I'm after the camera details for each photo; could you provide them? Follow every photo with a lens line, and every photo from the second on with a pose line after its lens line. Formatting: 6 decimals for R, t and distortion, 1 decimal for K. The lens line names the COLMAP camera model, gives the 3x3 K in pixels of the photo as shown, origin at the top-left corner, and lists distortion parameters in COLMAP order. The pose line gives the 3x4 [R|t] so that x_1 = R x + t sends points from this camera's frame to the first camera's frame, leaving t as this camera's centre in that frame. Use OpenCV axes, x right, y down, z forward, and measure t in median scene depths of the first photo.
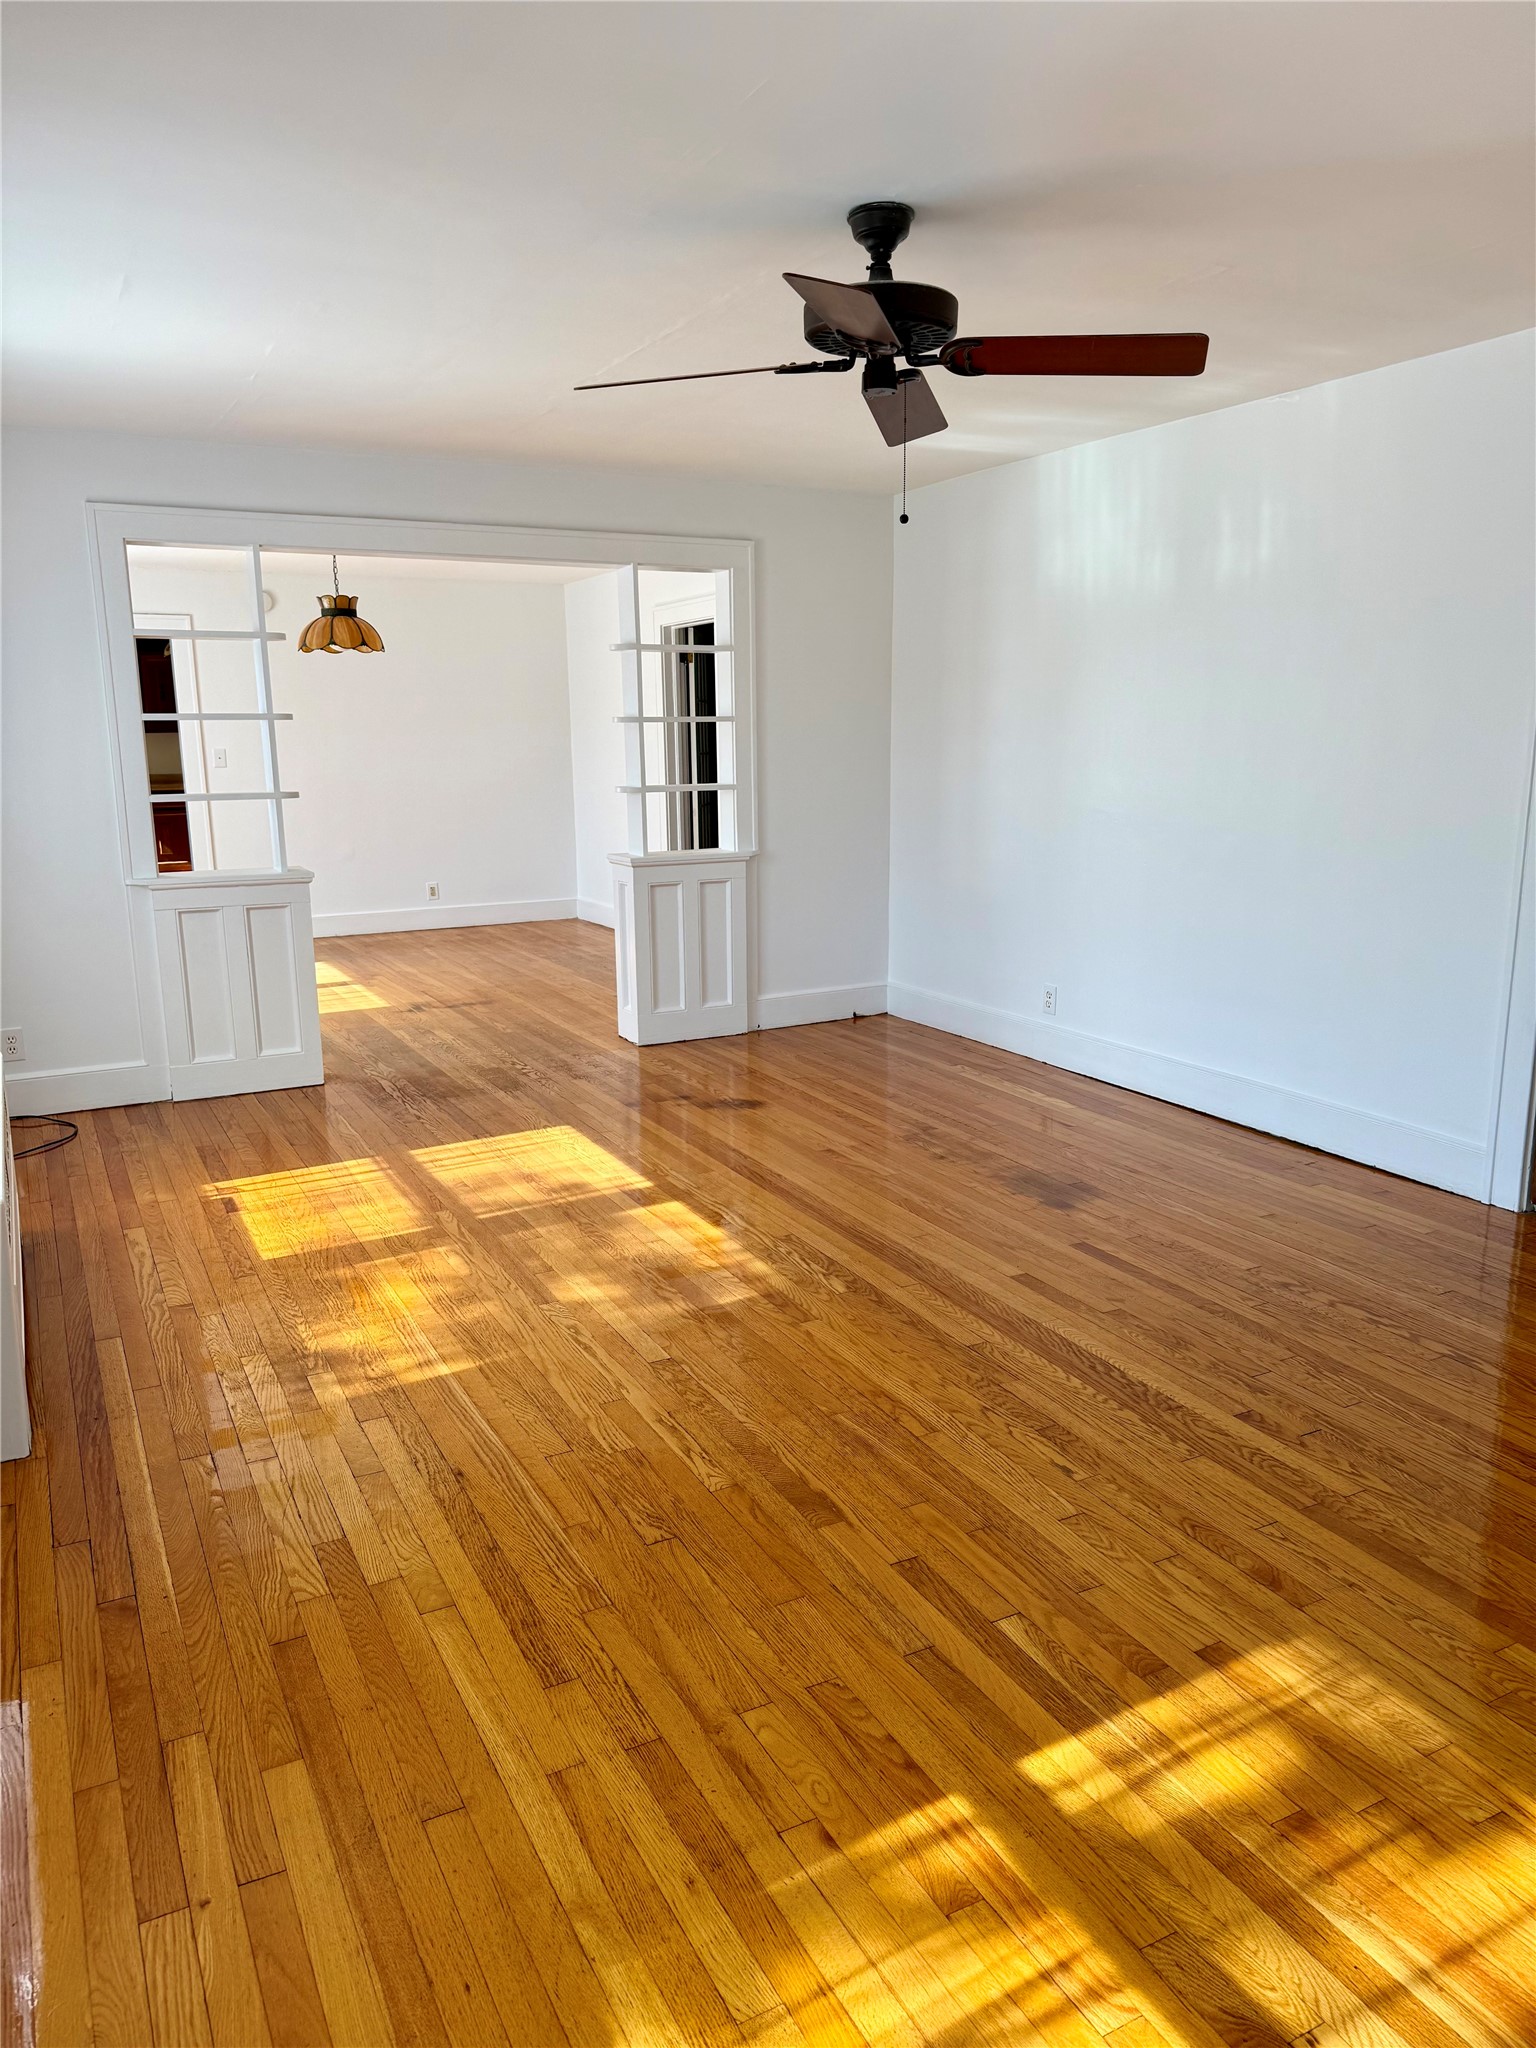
lens RADIAL K [[1424.1, 0, 768.0], [0, 1424.1, 1024.0], [0, 0, 1]] dist [0.185892, -0.386850]
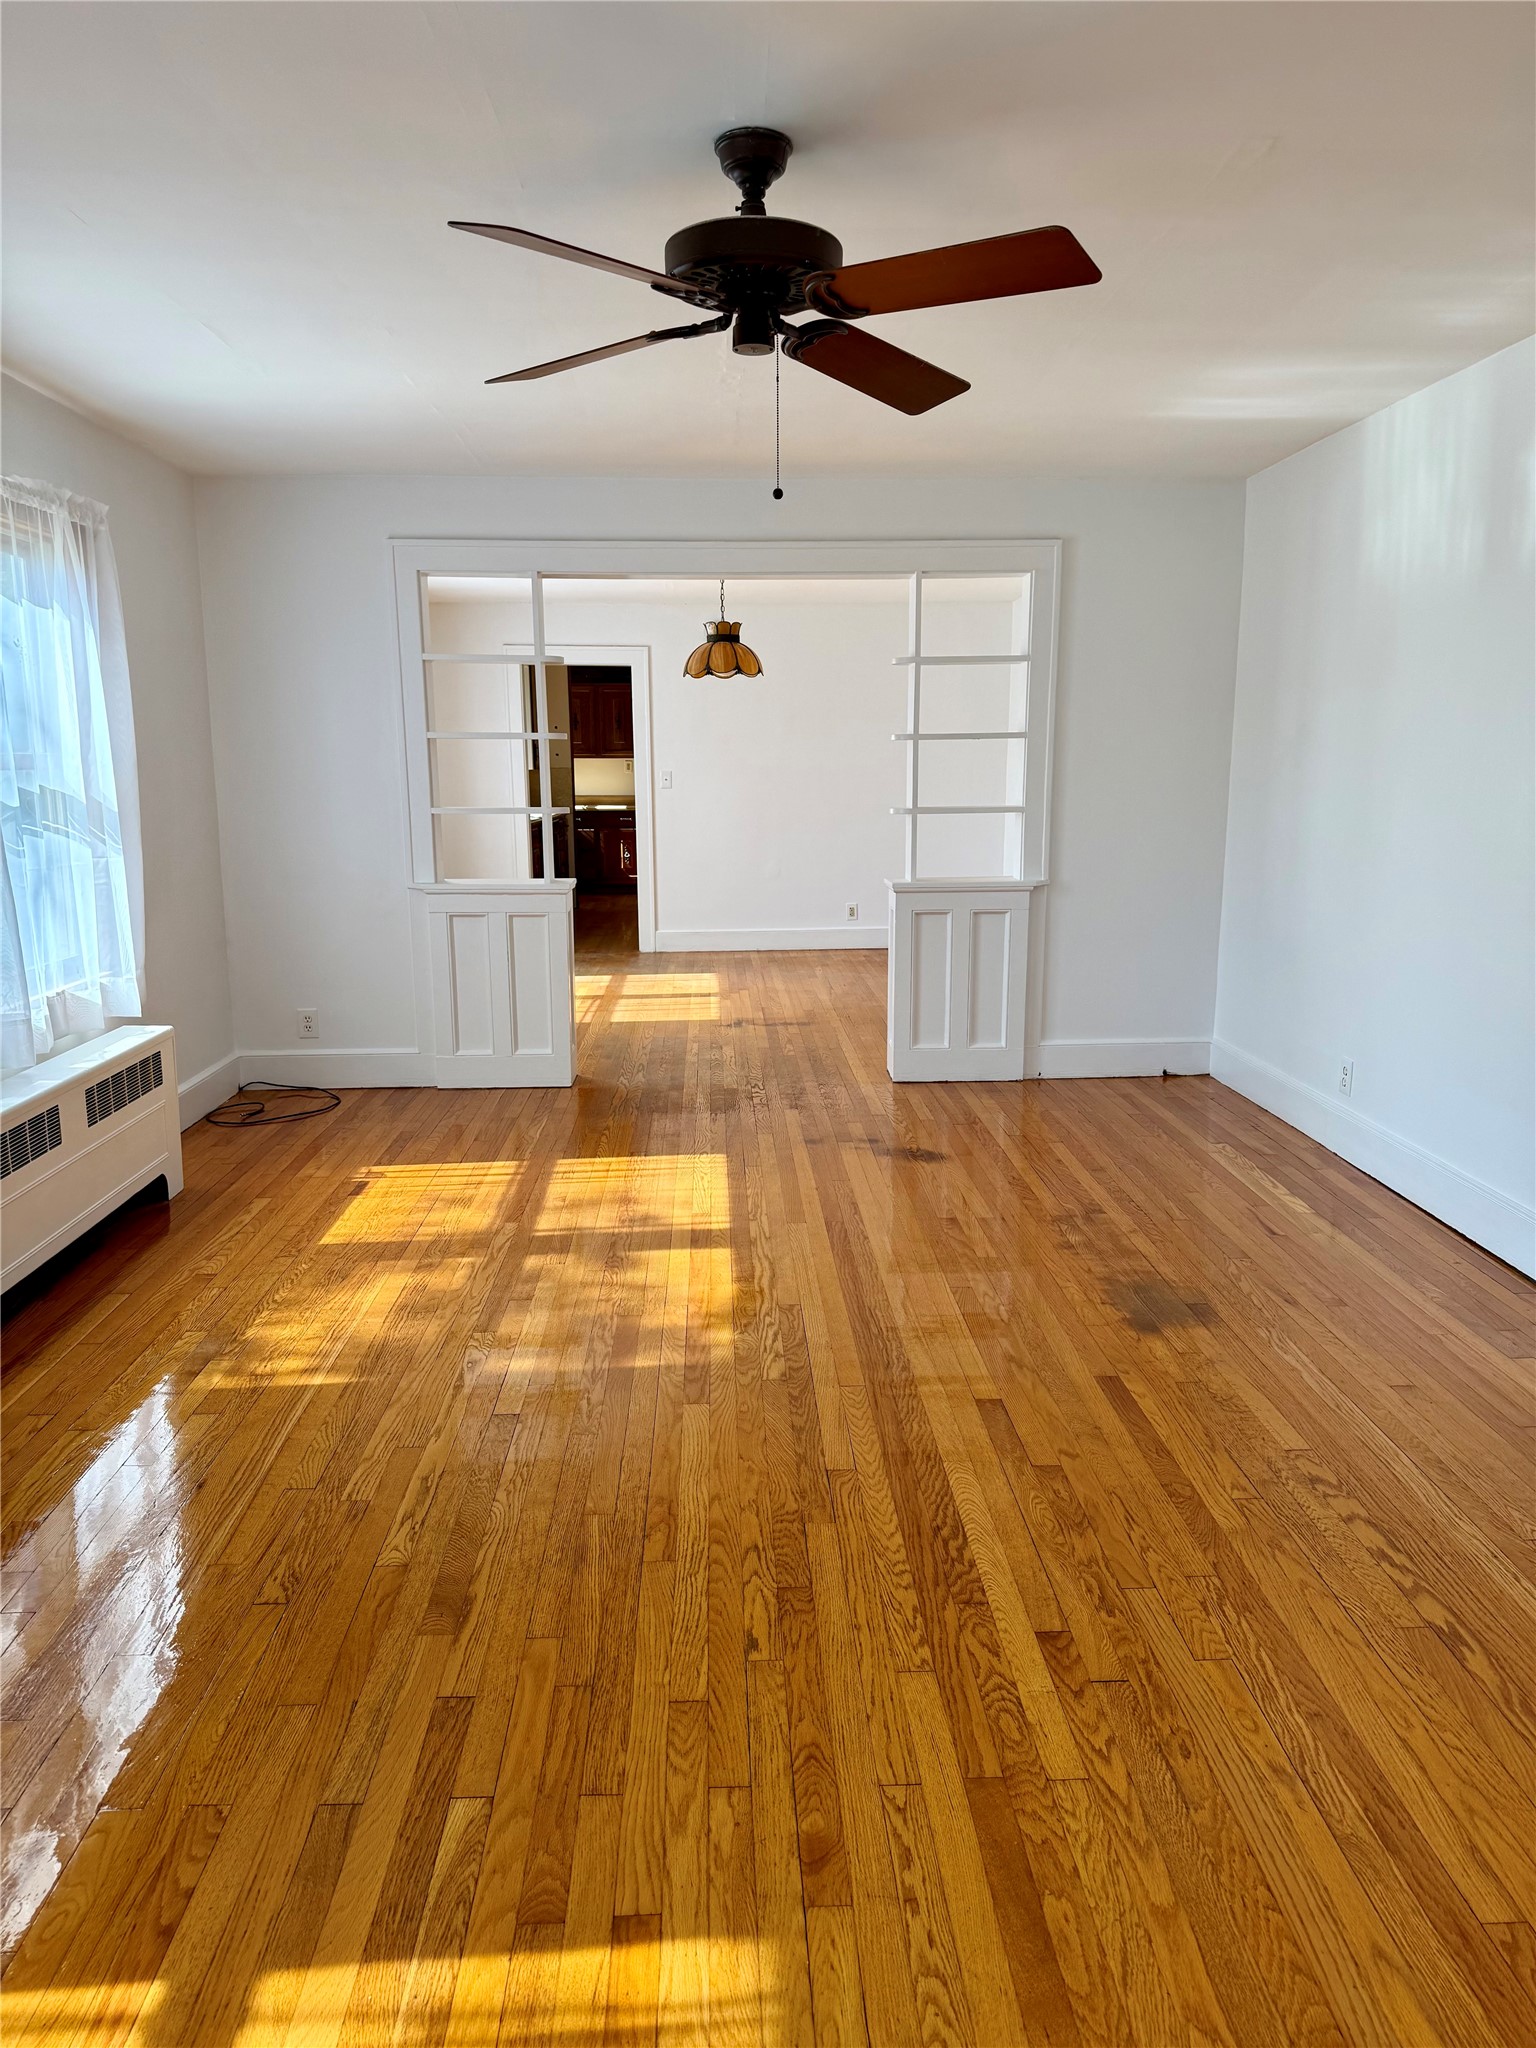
lens RADIAL K [[1424.3, 0, 762.6], [0, 1424.3, 1021.2], [0, 0, 1]] dist [0.171695, -0.301694]
pose [[0.901253, 0.083642, -0.425144, 0.320463], [-0.091868, 0.995771, 0.001157, -0.024791], [0.423443, 0.038014, 0.905125, 0.153933]]
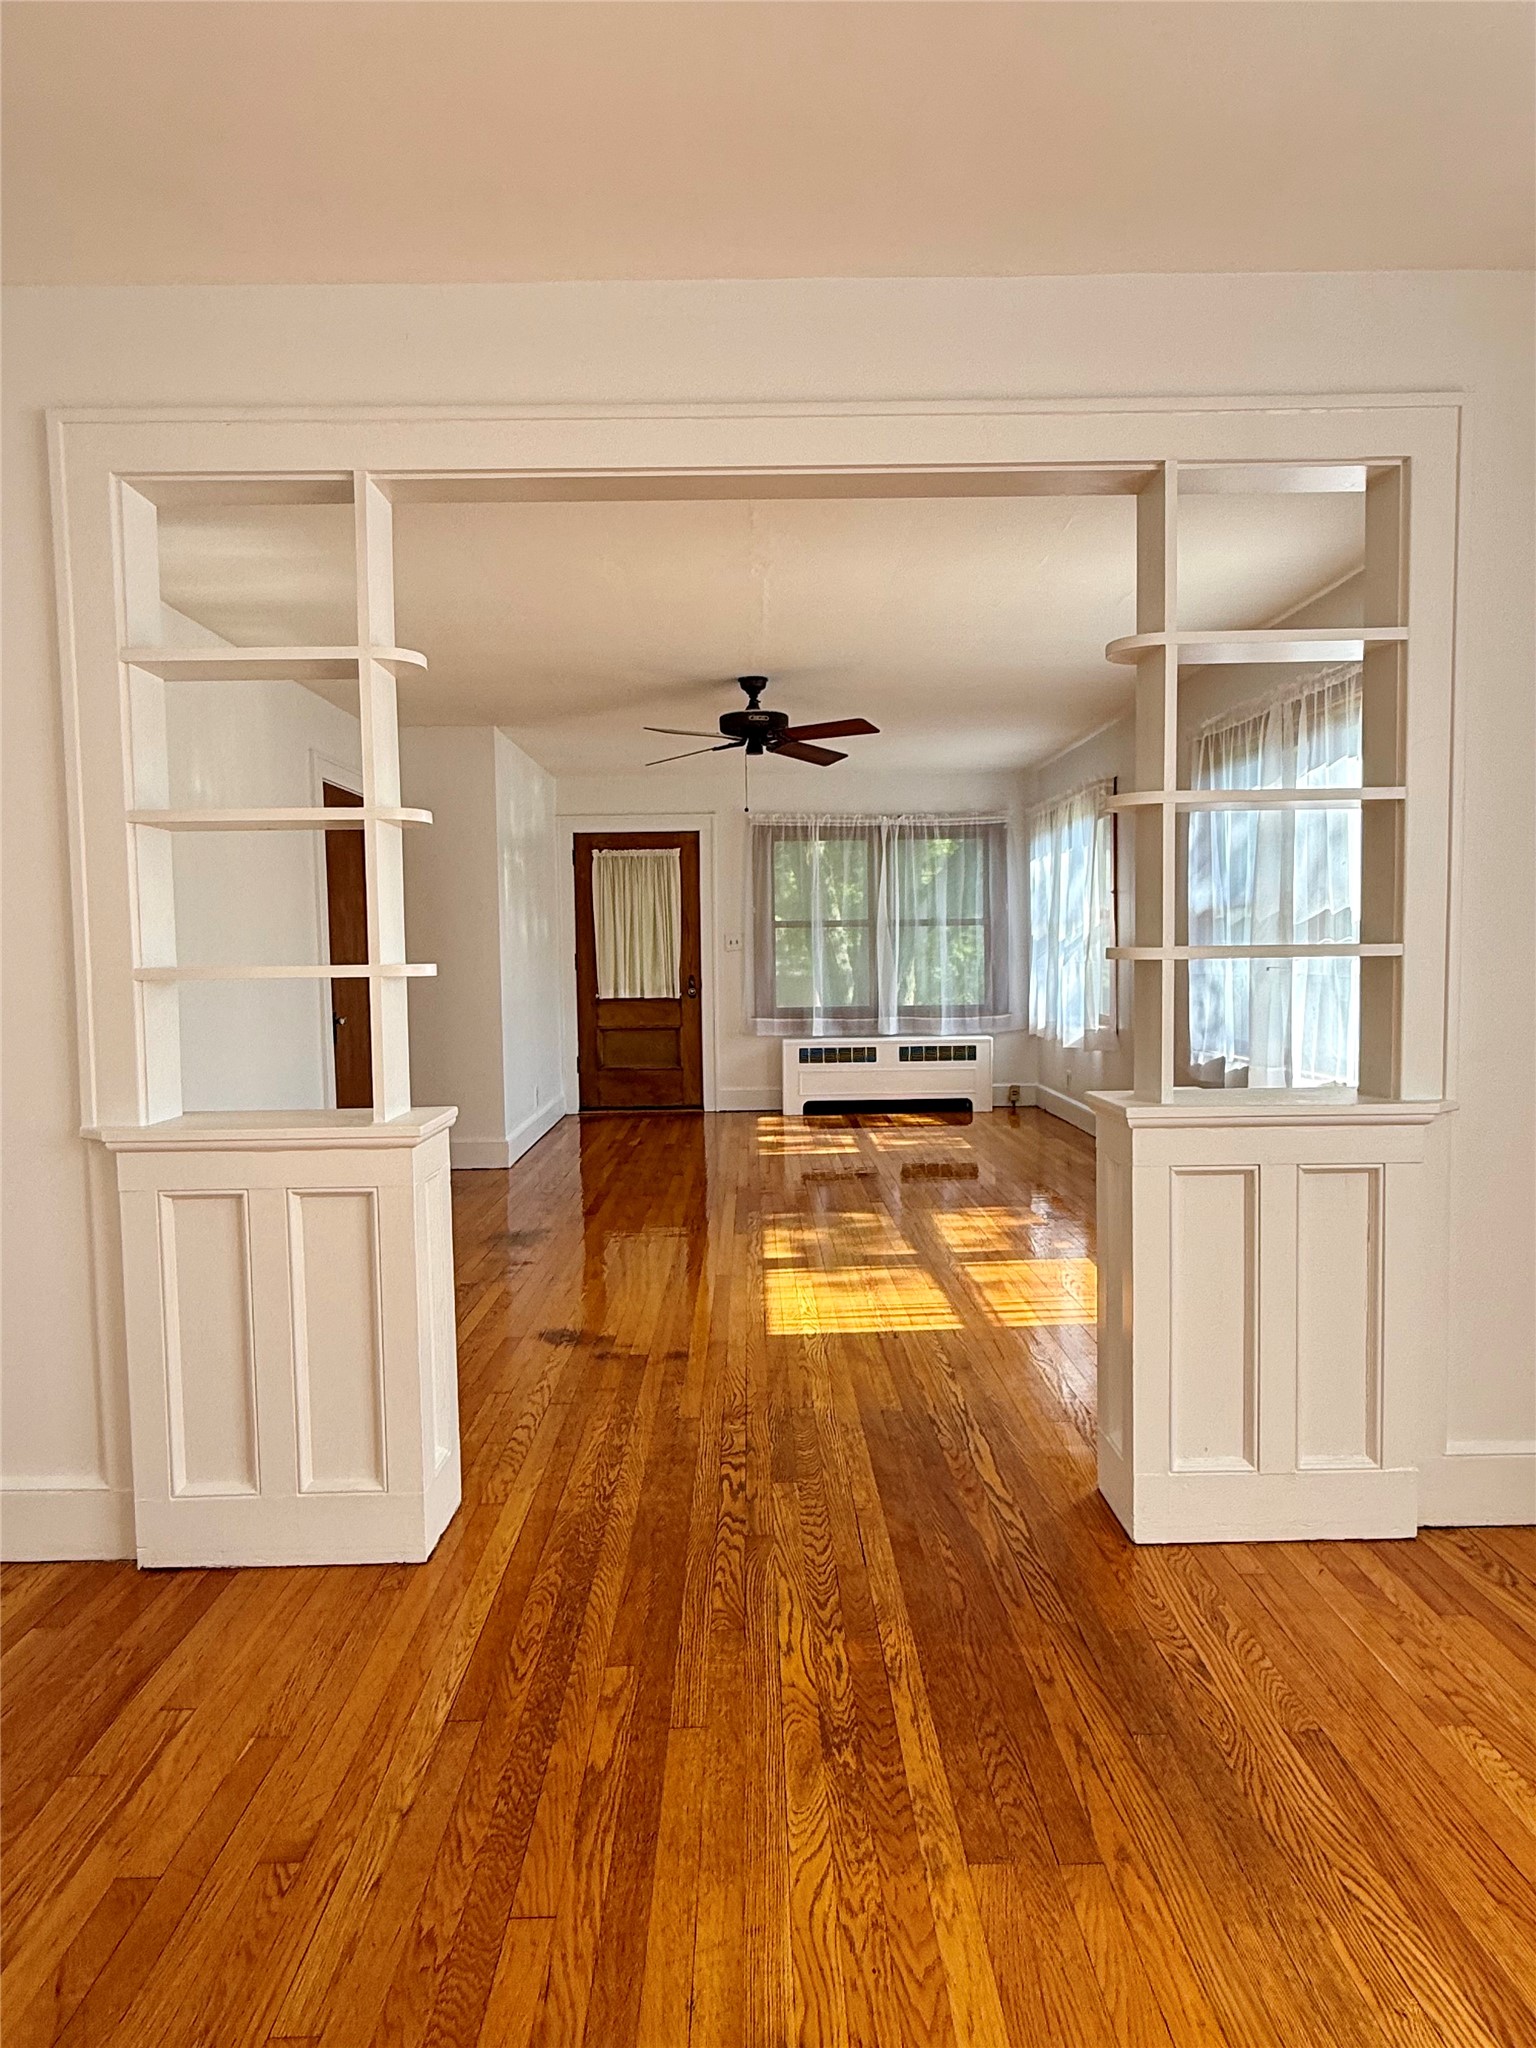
lens RADIAL K [[1222.8, 0, 762.2], [0, 1222.8, 1020.5], [0, 0, 1]] dist [0.000669, 0.000689]
pose [[-0.888419, 0.000265, 0.459034, -0.515055], [0.121054, 0.964736, 0.233731, -0.311605], [-0.442785, 0.263219, -0.857122, 1.773246]]
